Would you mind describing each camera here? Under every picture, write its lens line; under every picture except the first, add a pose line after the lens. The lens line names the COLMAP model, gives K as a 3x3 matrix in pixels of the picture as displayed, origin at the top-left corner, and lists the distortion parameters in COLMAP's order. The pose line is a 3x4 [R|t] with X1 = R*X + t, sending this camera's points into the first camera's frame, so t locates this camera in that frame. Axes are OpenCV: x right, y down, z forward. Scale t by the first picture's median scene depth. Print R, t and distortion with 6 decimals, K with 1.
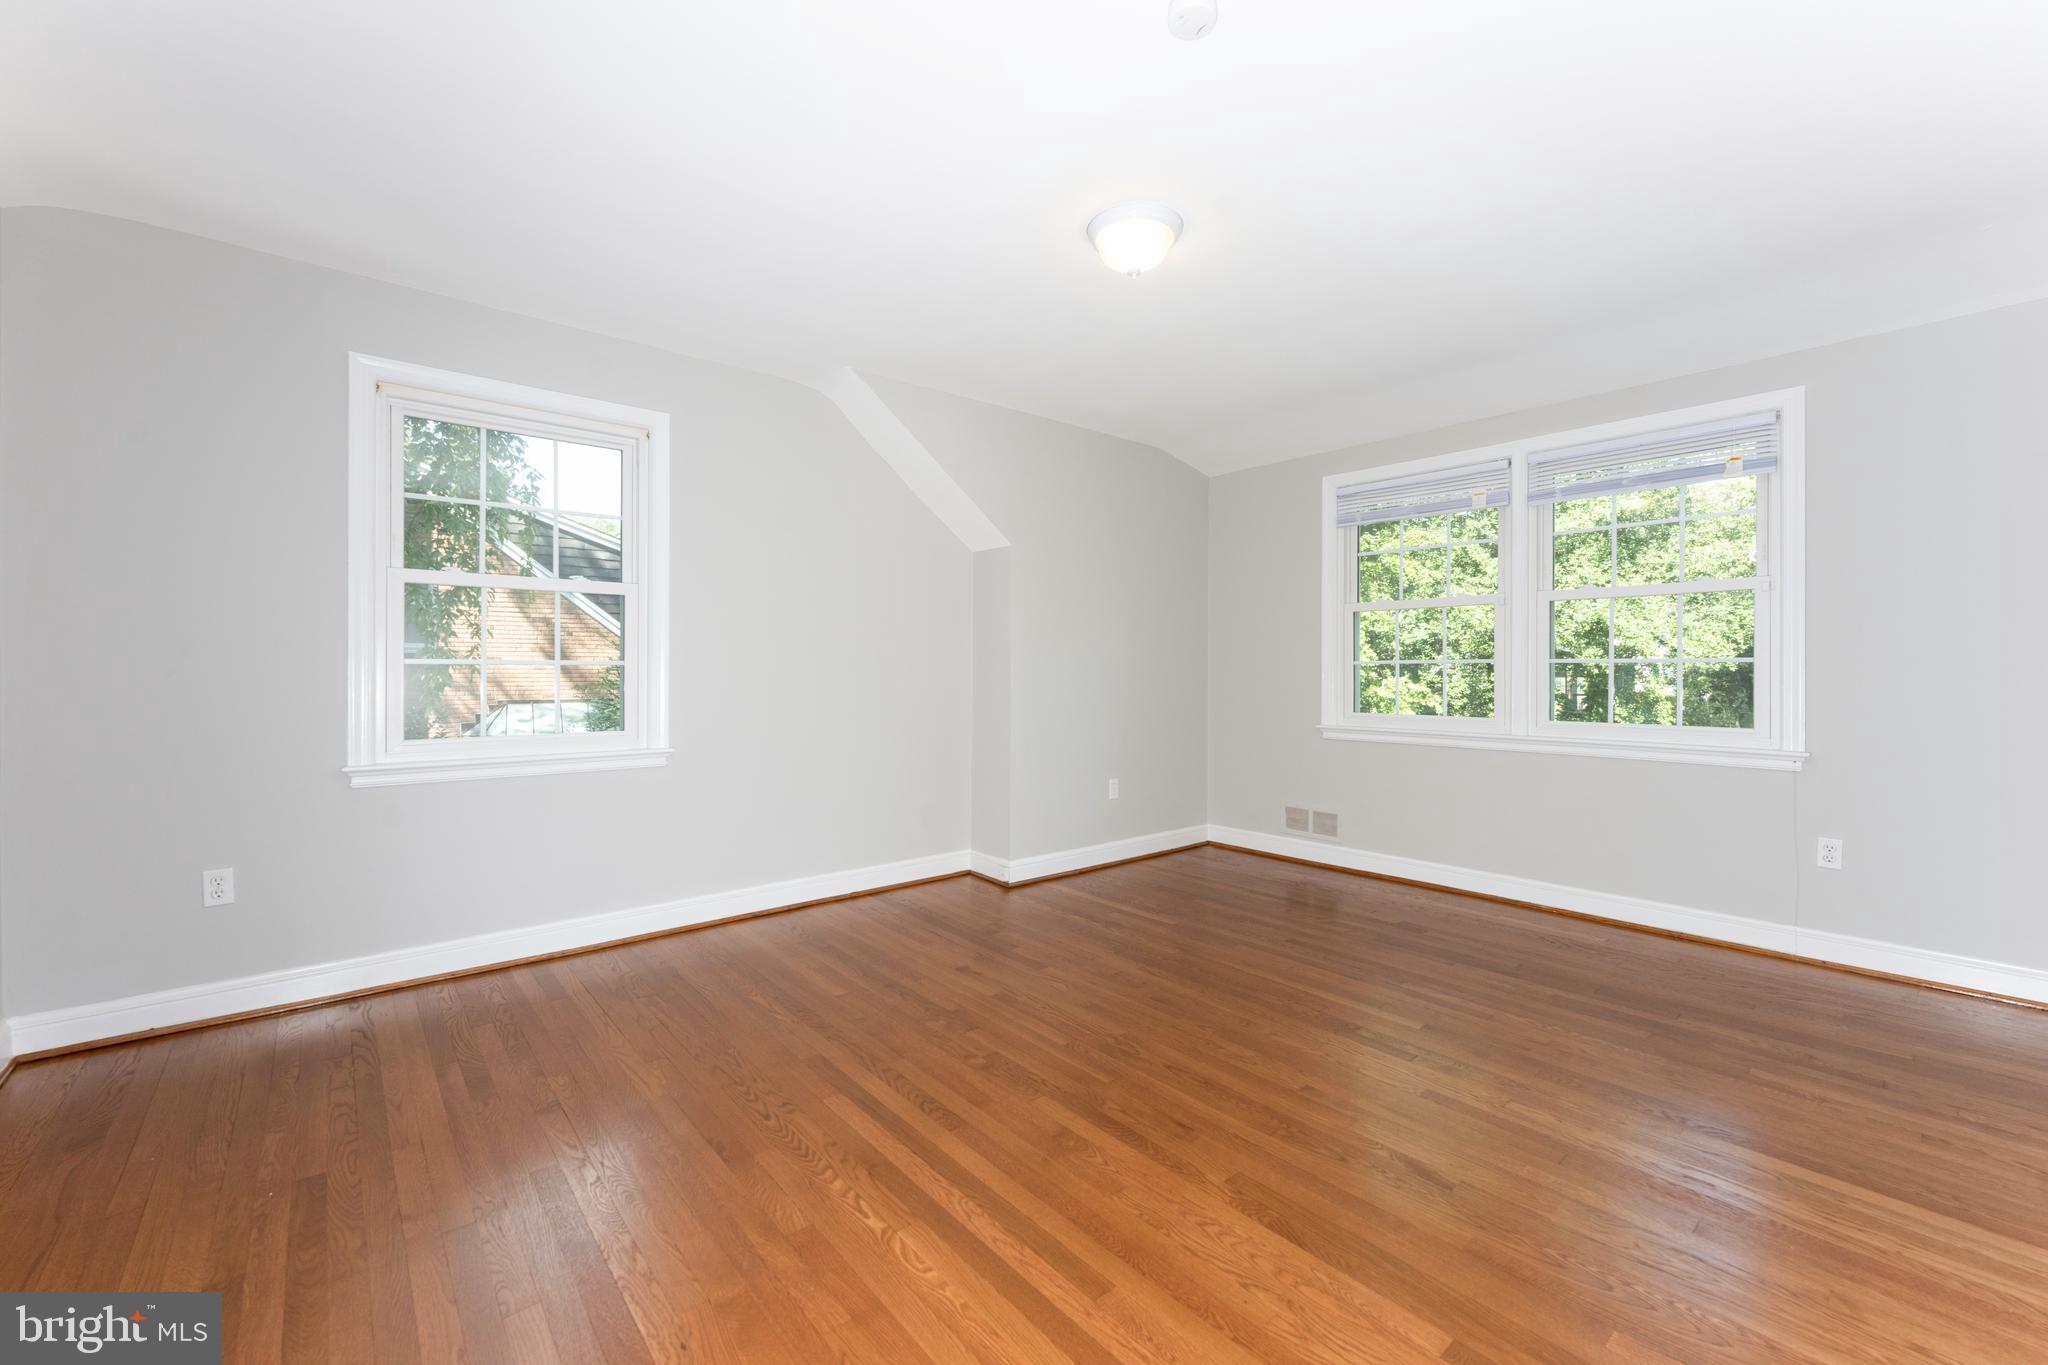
lens RADIAL K [[822.4, 0, 1028.5], [0, 822.4, 669.7], [0, 0, 1]] dist [-0.002054, 0.000069]
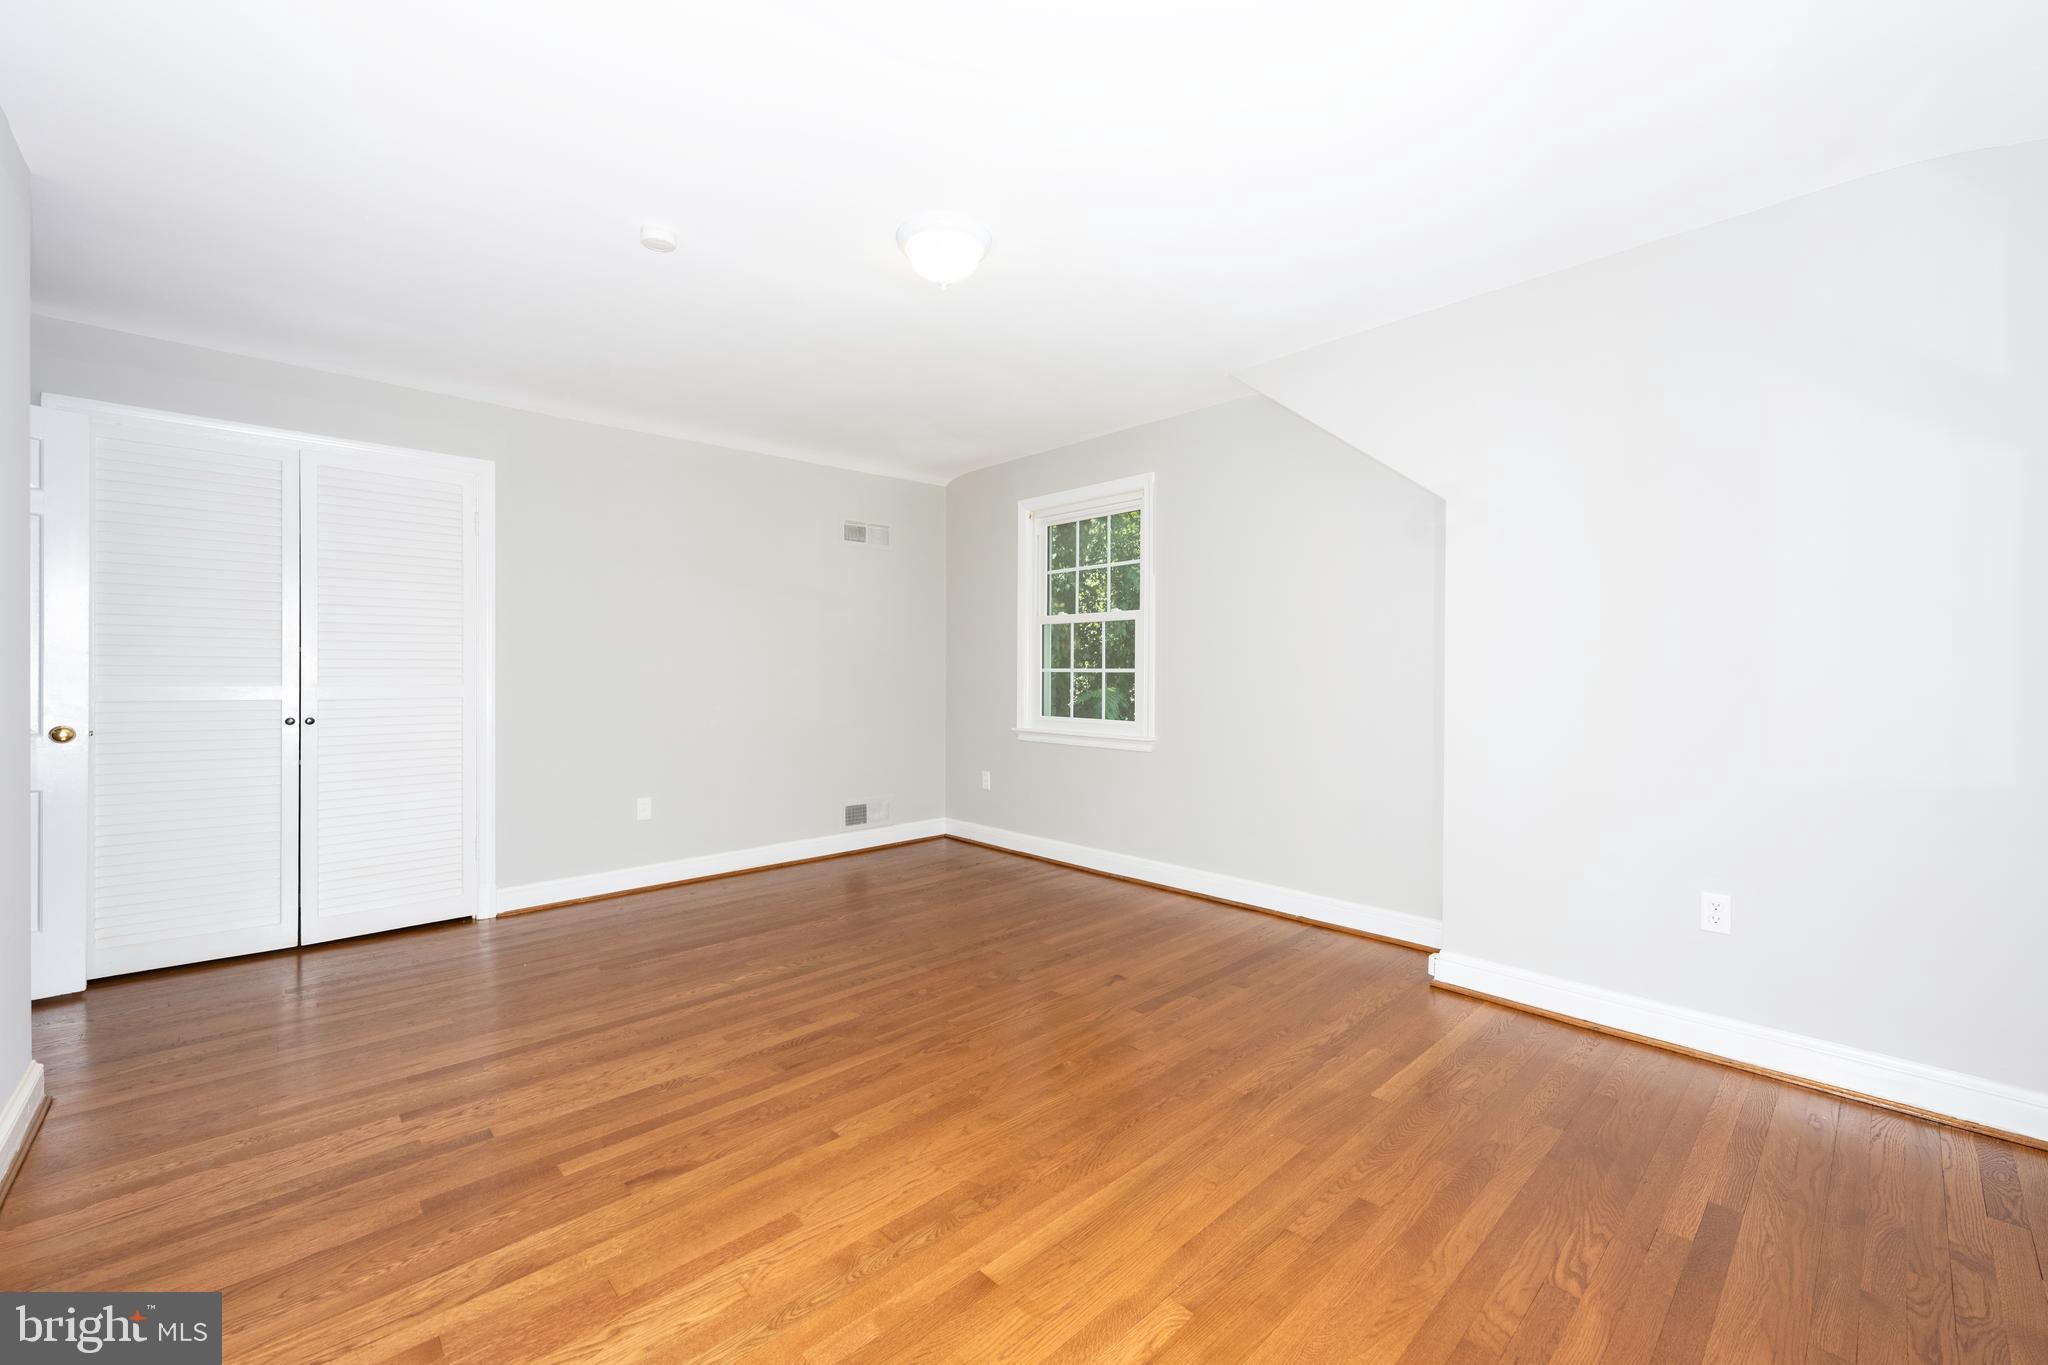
lens RADIAL K [[822.4, 0, 1028.5], [0, 822.4, 669.7], [0, 0, 1]] dist [-0.002054, 0.000069]
pose [[0.052591, -0.002464, -0.998613, 1.018351], [-0.001644, 0.999995, -0.002554, -0.006448], [0.998615, 0.001776, 0.052587, 0.939281]]
